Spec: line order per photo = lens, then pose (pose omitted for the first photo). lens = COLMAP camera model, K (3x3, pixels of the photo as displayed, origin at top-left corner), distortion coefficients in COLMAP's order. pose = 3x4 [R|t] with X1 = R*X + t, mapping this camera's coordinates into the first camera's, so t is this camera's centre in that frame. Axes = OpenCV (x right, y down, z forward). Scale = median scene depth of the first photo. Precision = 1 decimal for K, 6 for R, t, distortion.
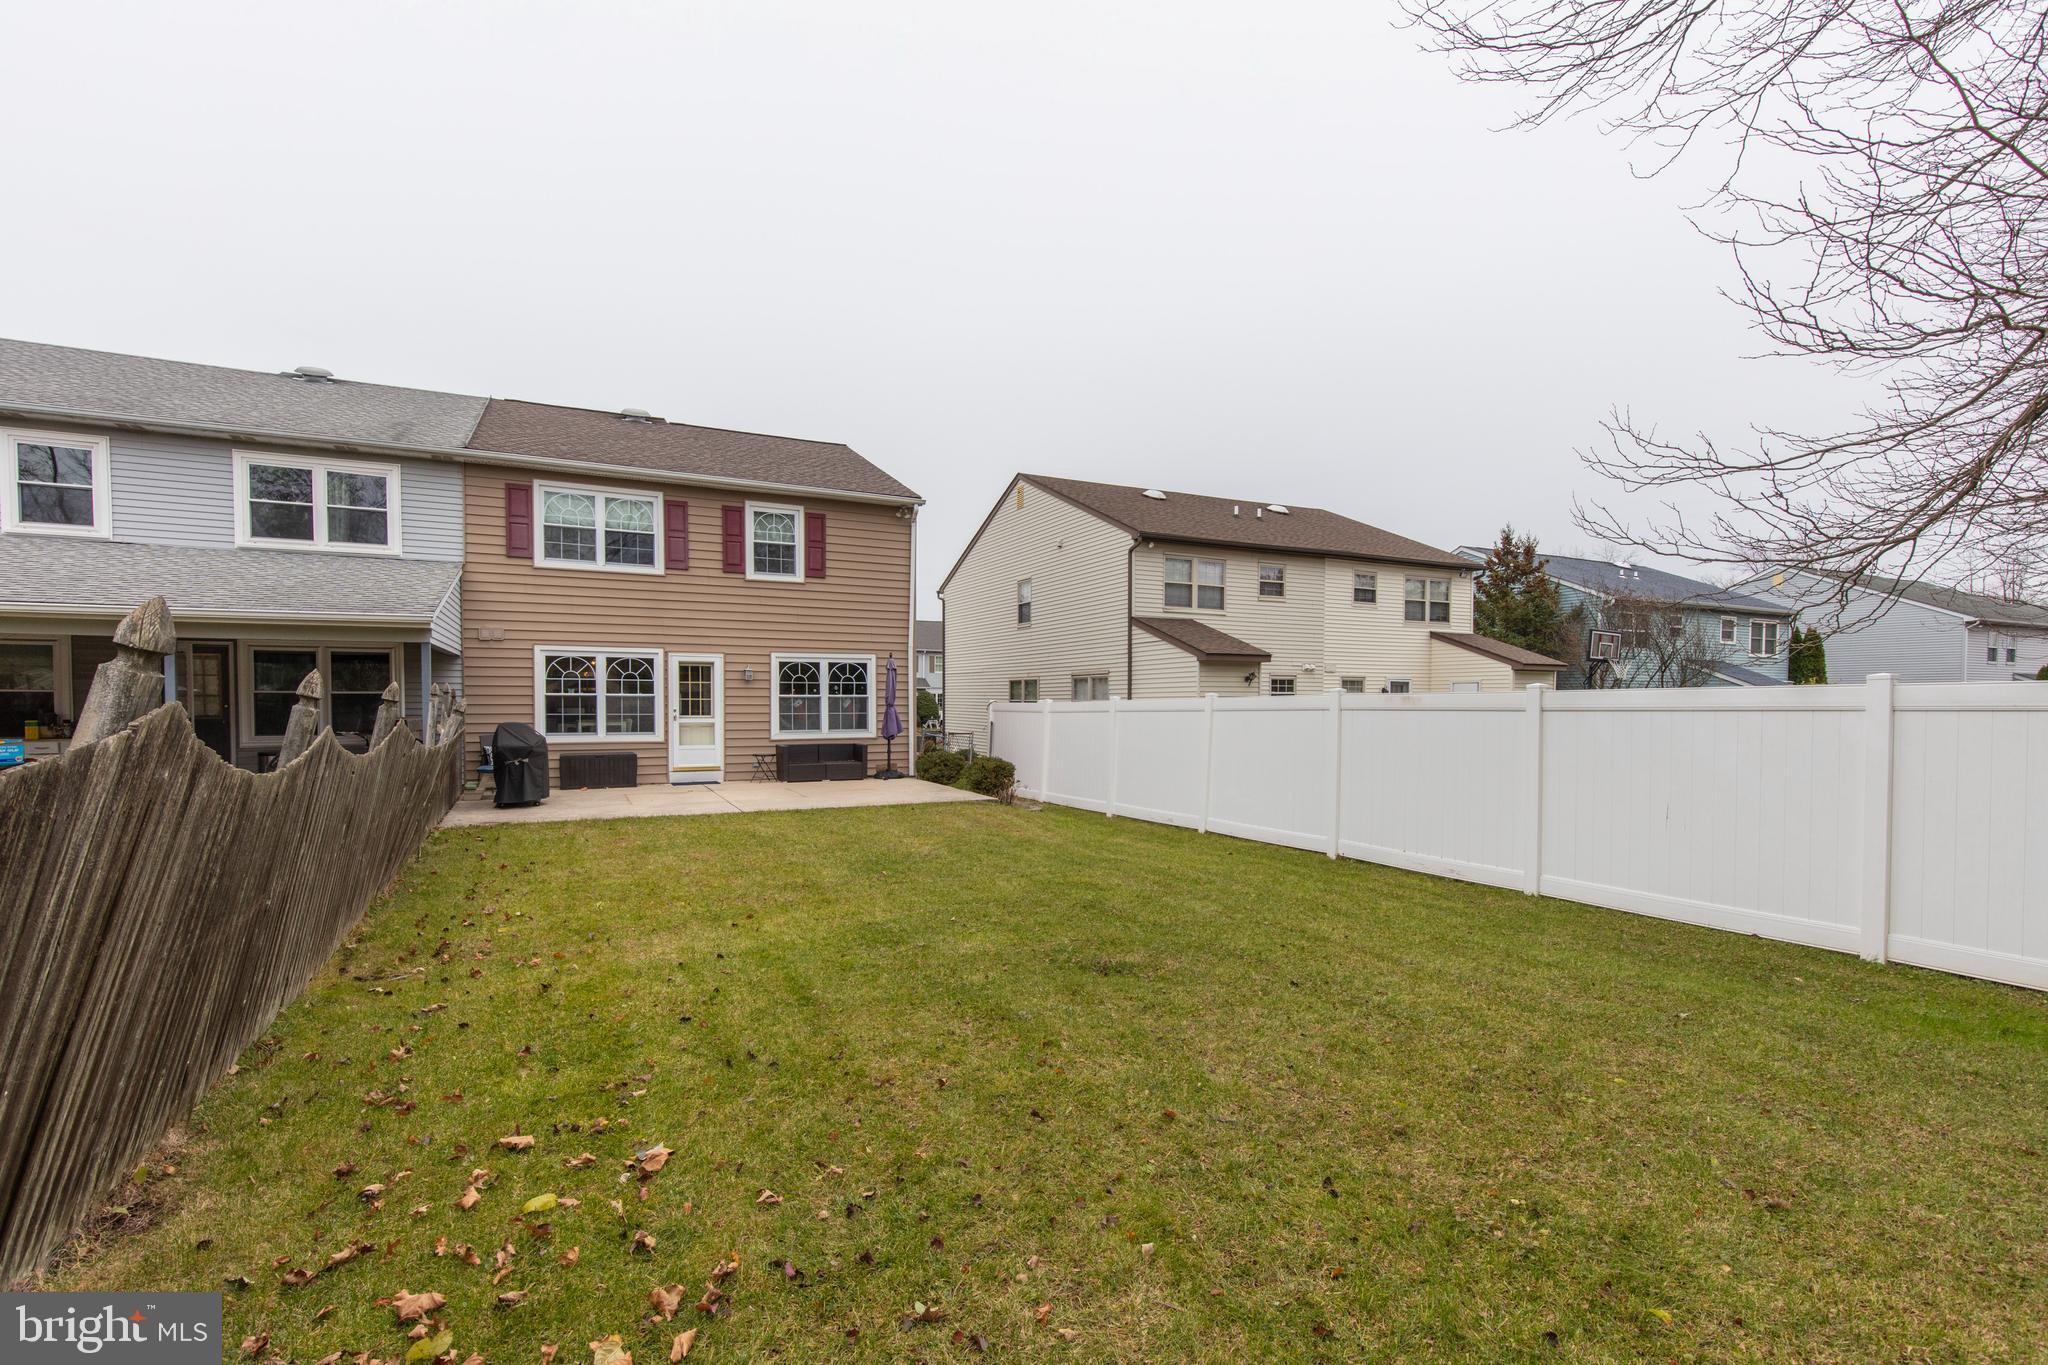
lens RADIAL K [[942.1, 0, 1015.5], [0, 942.1, 732.4], [0, 0, 1]] dist [0.012871, -0.003320]
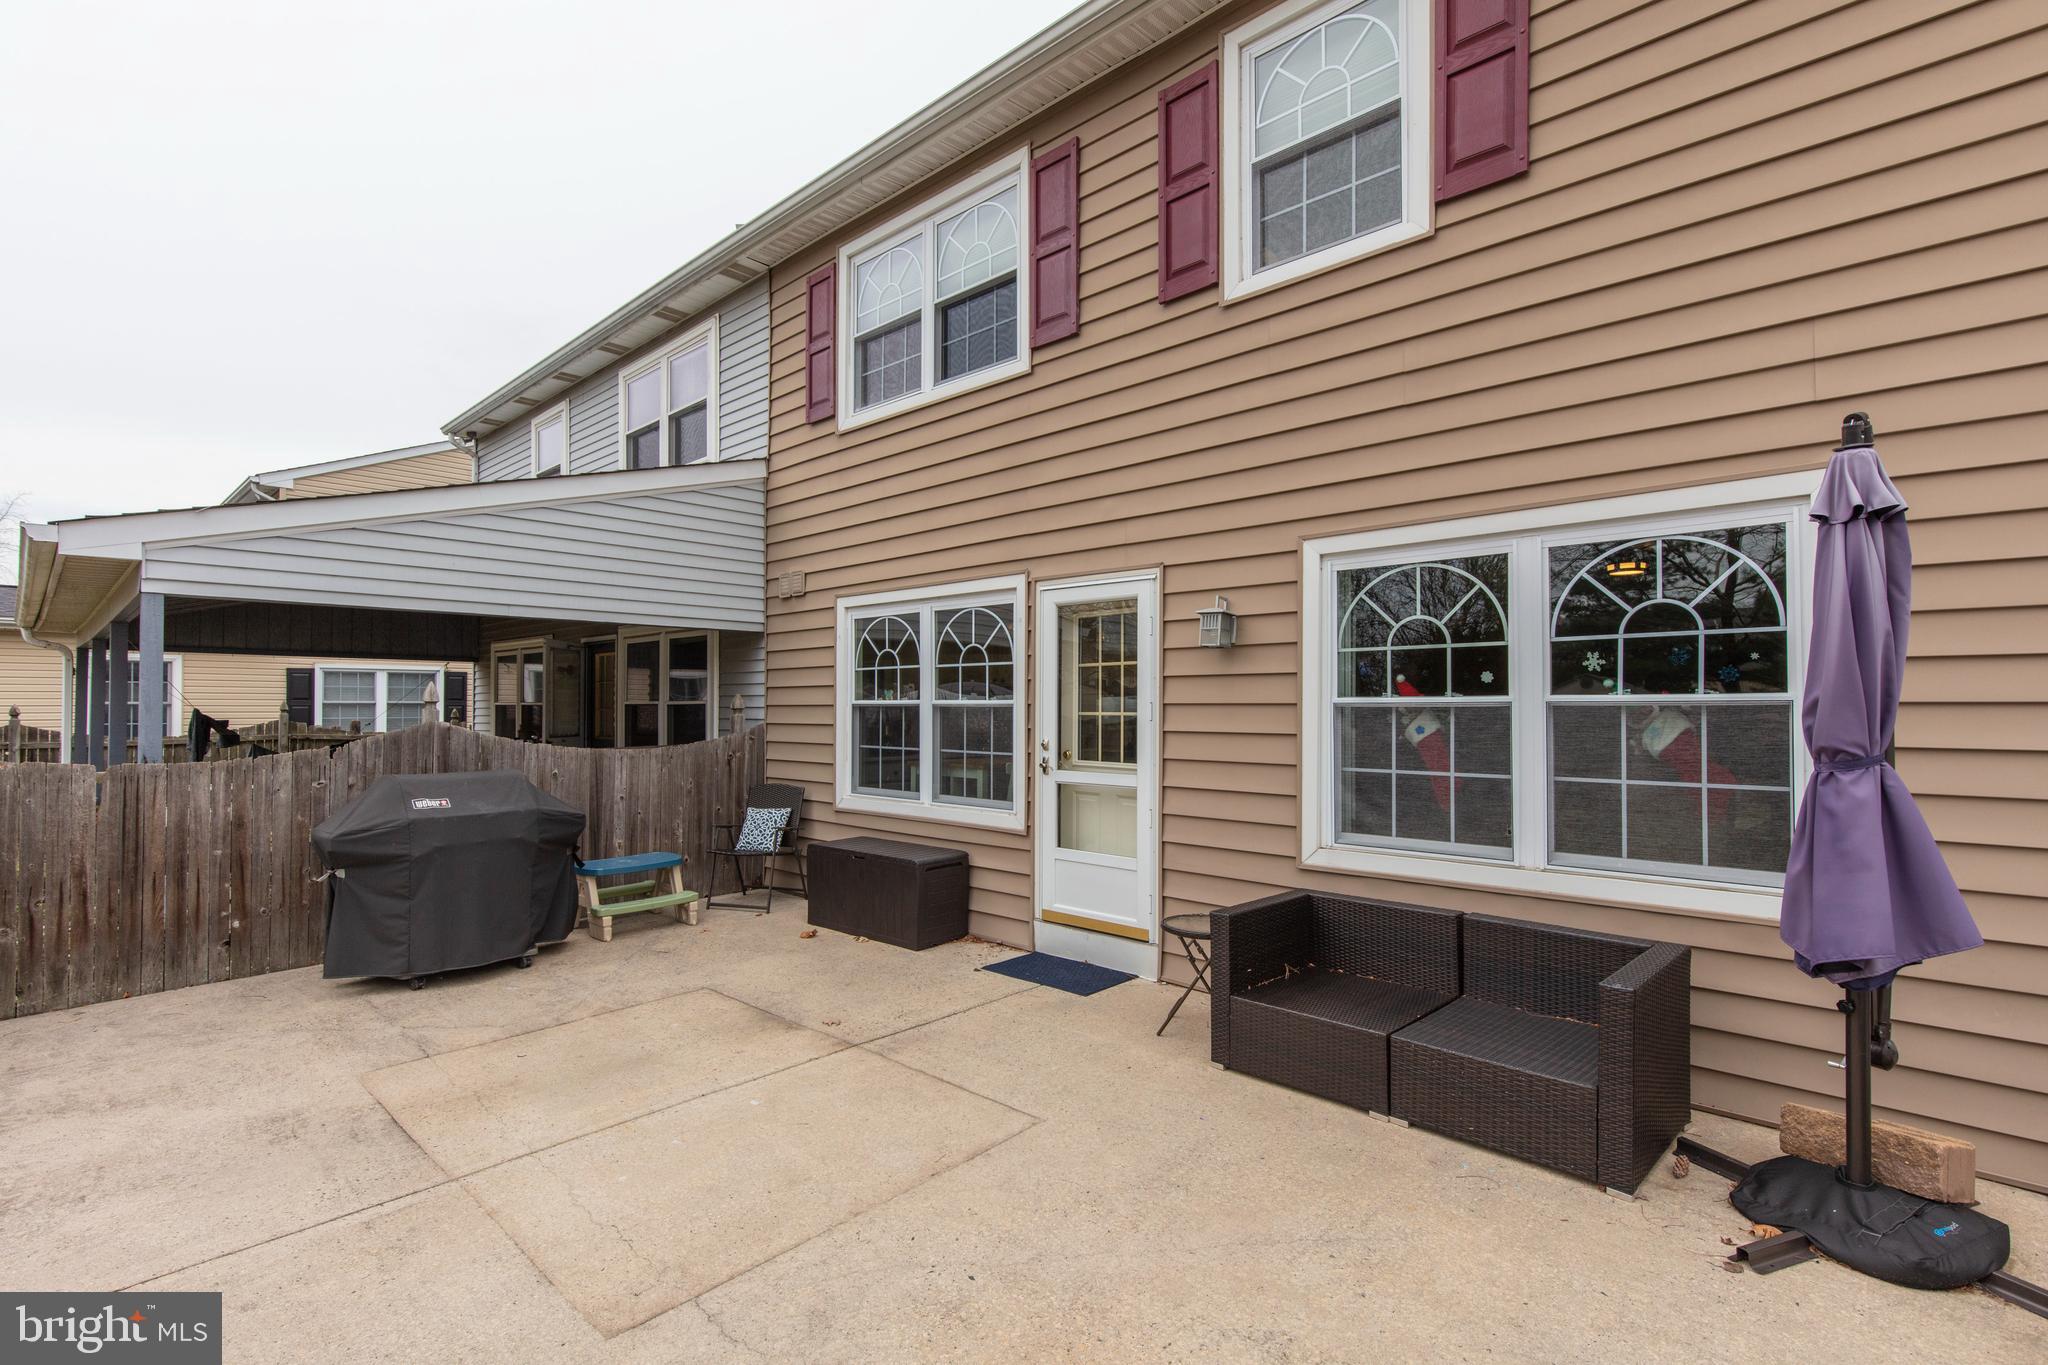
lens RADIAL K [[942.1, 0, 1000.0], [0, 942.1, 697.5], [0, 0, 1]] dist [0.012871, -0.003320]
pose [[0.343846, -0.011472, -0.938956, -0.037251], [-0.028908, 0.999322, -0.022796, -0.032295], [0.938581, 0.034981, 0.343282, 0.849882]]
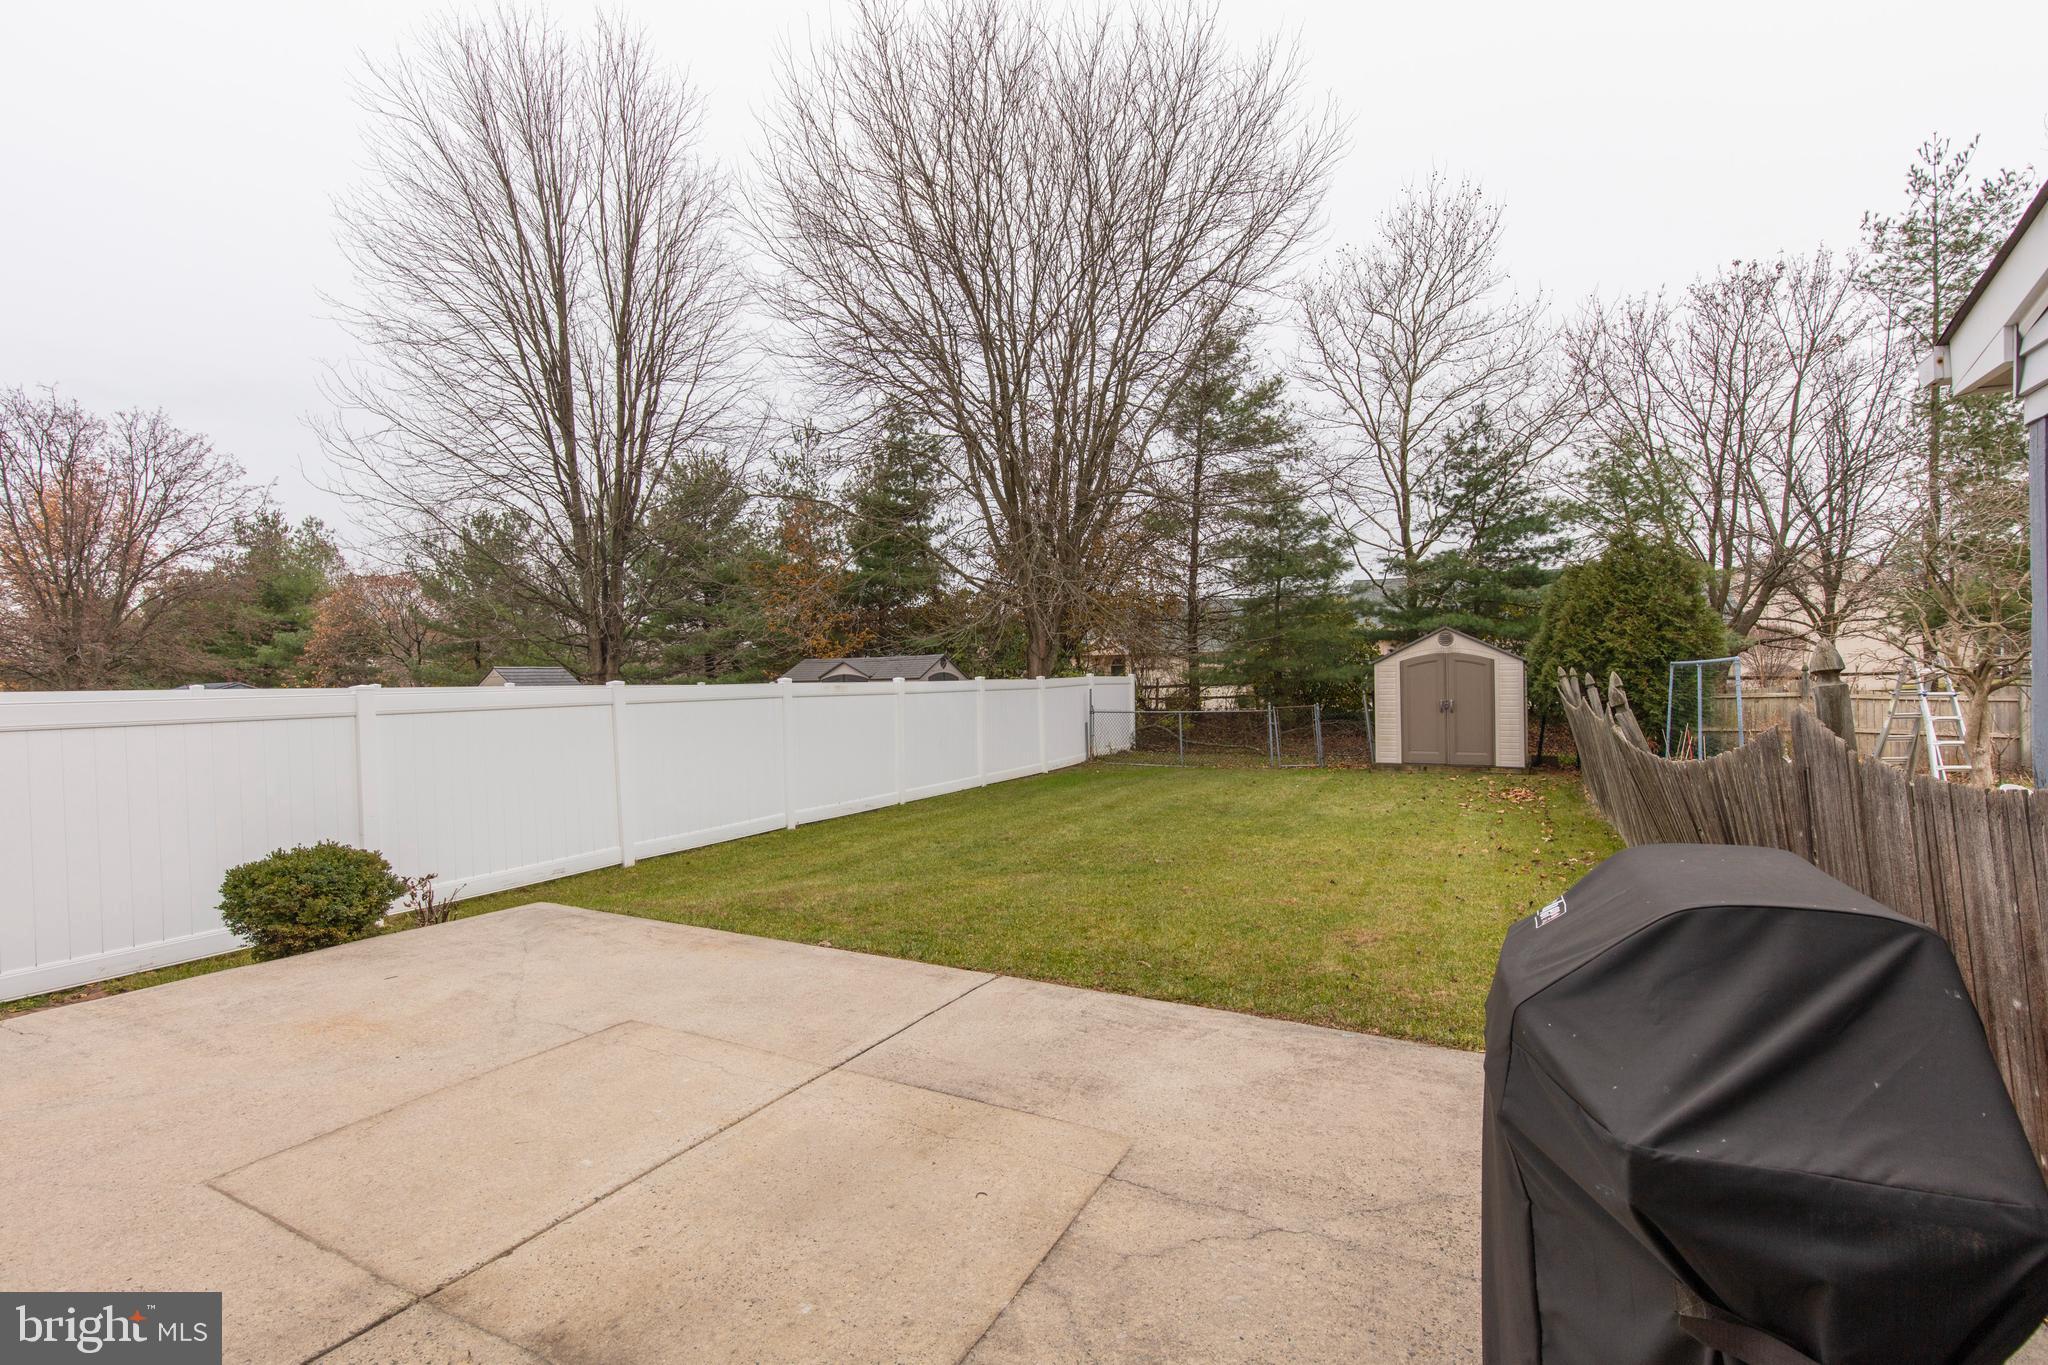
lens RADIAL K [[950.6, 0, 1003.6], [0, 950.6, 681.9], [0, 0, 1]] dist [0.006849, -0.000569]
pose [[-0.587110, 0.005870, 0.809486, -0.454381], [0.033106, 0.999311, 0.016764, -0.034468], [-0.808830, 0.036641, -0.586900, 0.913531]]
